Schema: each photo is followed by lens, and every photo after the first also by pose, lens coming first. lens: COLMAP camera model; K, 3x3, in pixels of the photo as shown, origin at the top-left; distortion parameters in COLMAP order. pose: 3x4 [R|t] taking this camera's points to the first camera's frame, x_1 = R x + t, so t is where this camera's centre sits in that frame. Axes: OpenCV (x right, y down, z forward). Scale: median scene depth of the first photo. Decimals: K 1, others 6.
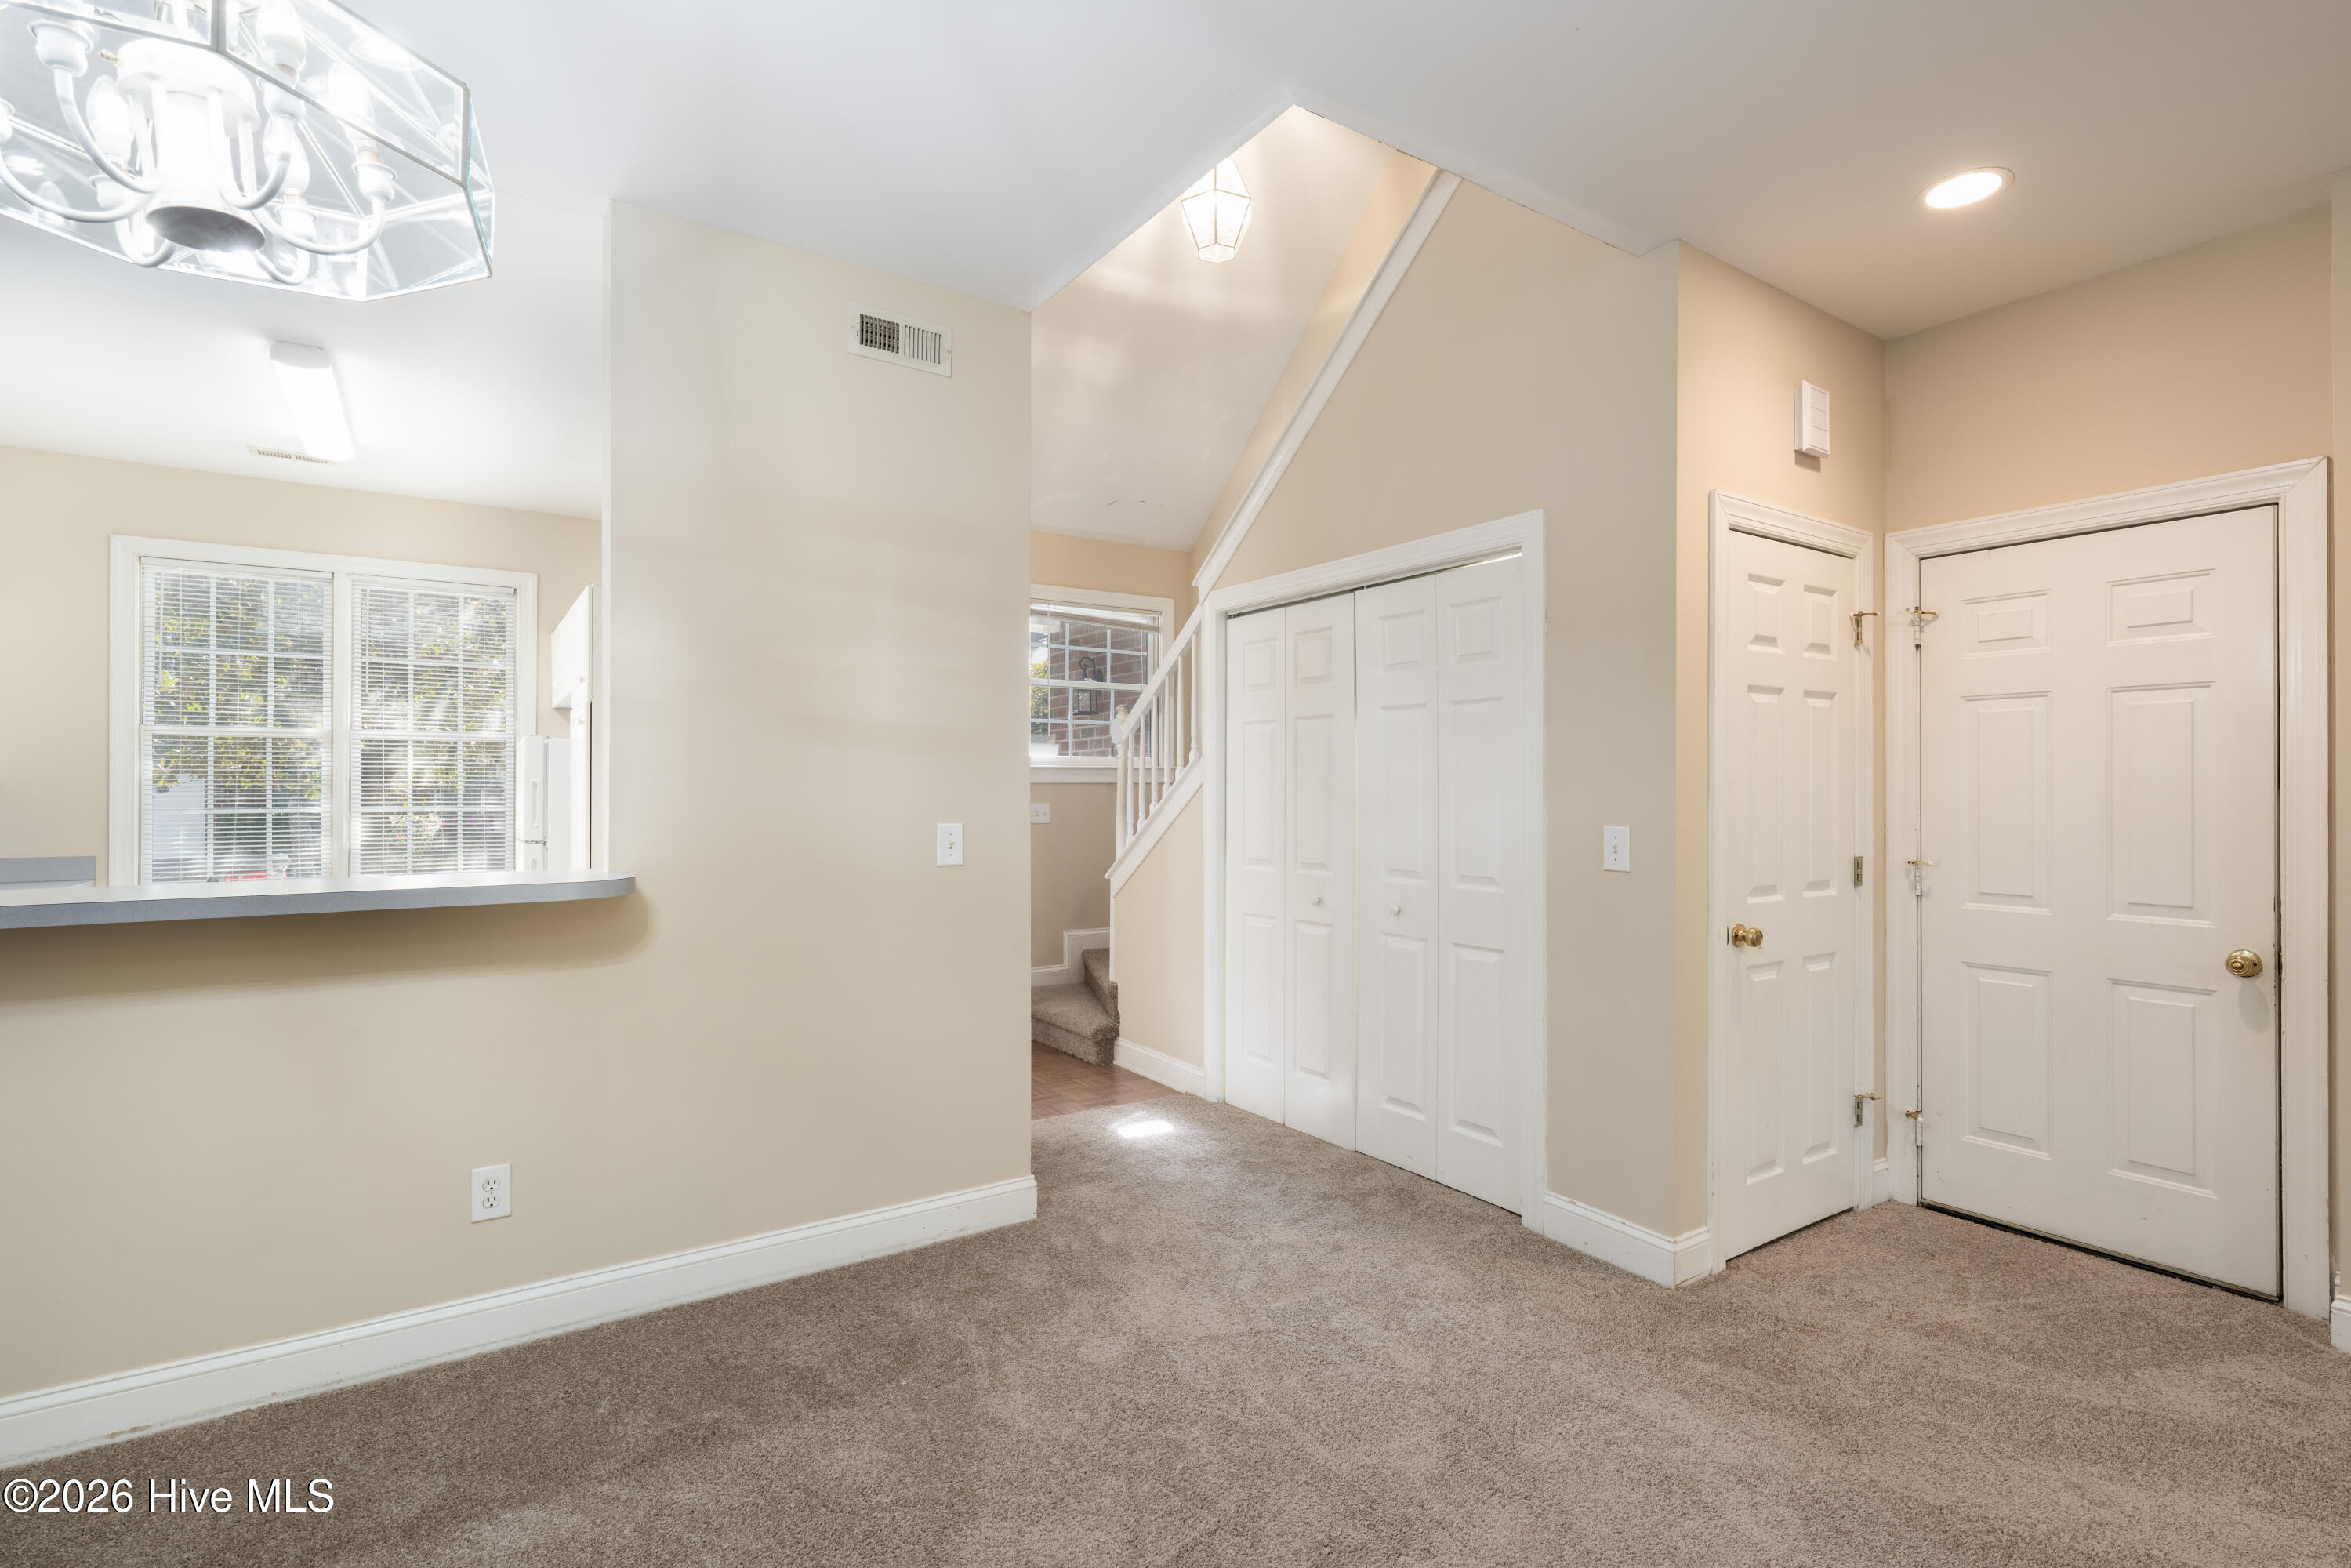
lens RADIAL K [[1084.7, 0, 1180.2], [0, 1084.7, 788.6], [0, 0, 1]] dist [-0.000586, -0.000040]
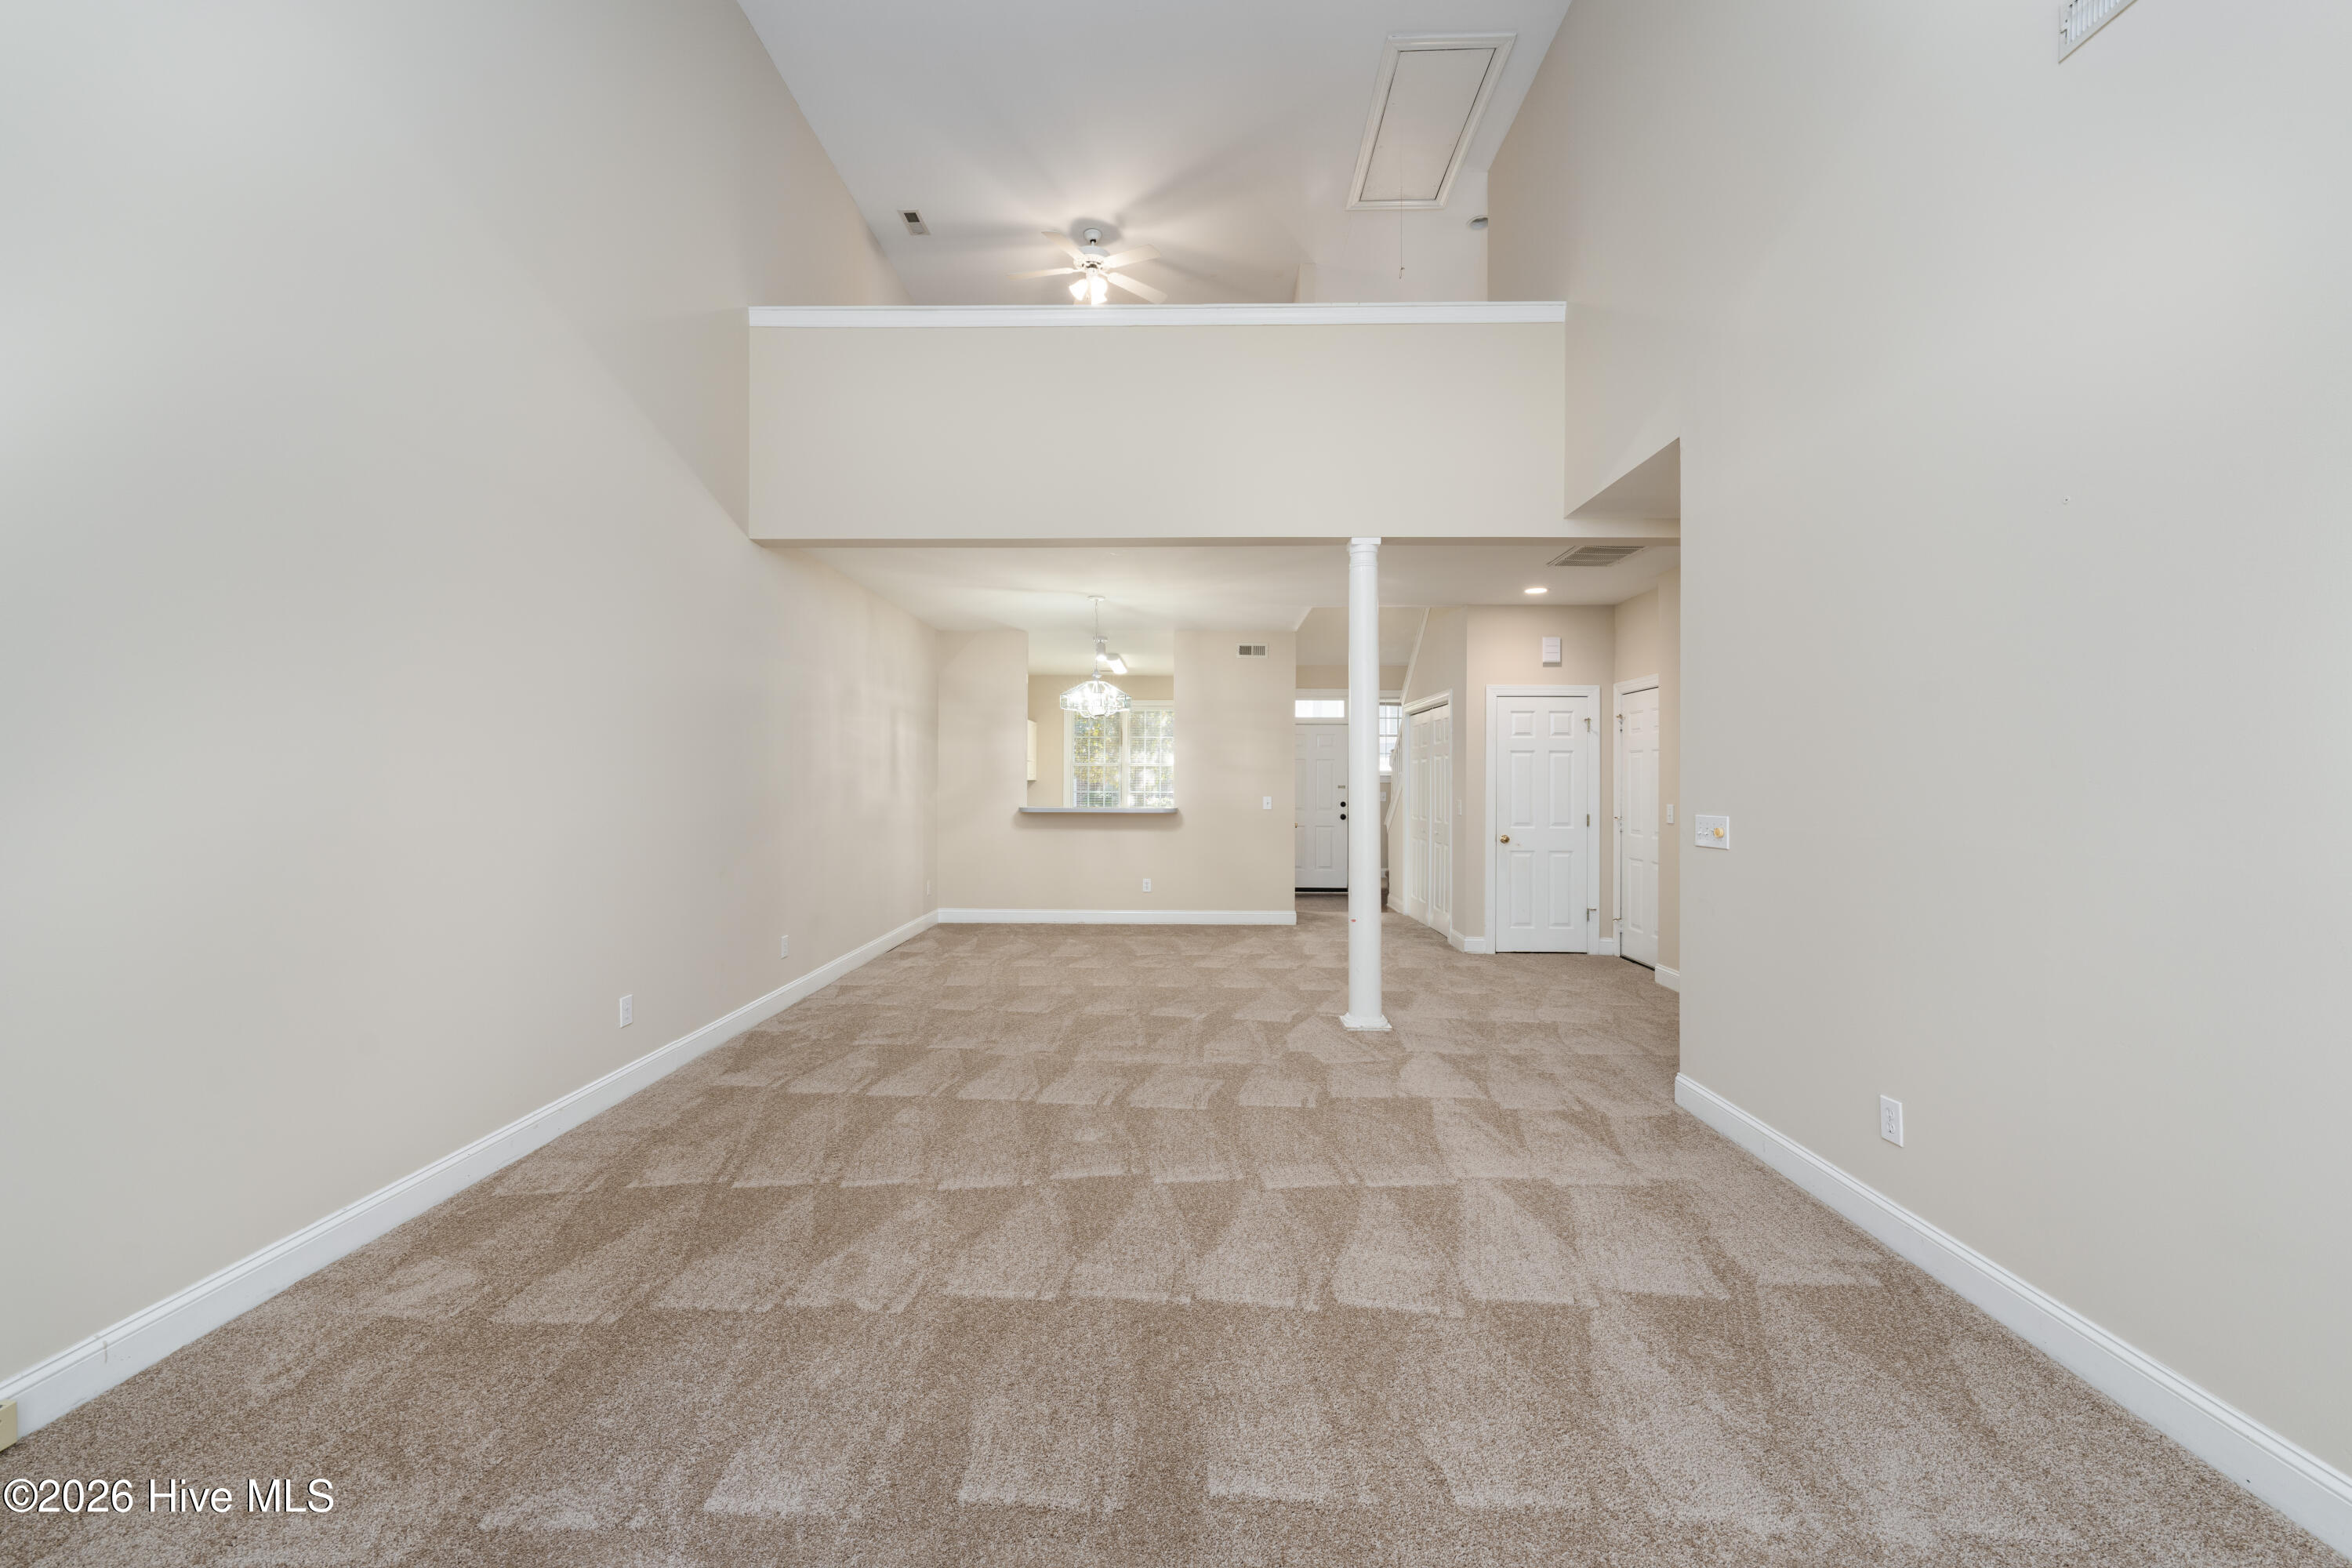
lens RADIAL K [[947.8, 0, 1175.3], [0, 947.8, 782.6], [0, 0, 1]] dist [0.000100, 0.000001]
pose [[0.814442, 0.002528, -0.580239, 1.162415], [-0.003465, 0.999994, -0.000508, -0.007502], [0.580235, 0.002424, 0.814446, -1.408055]]
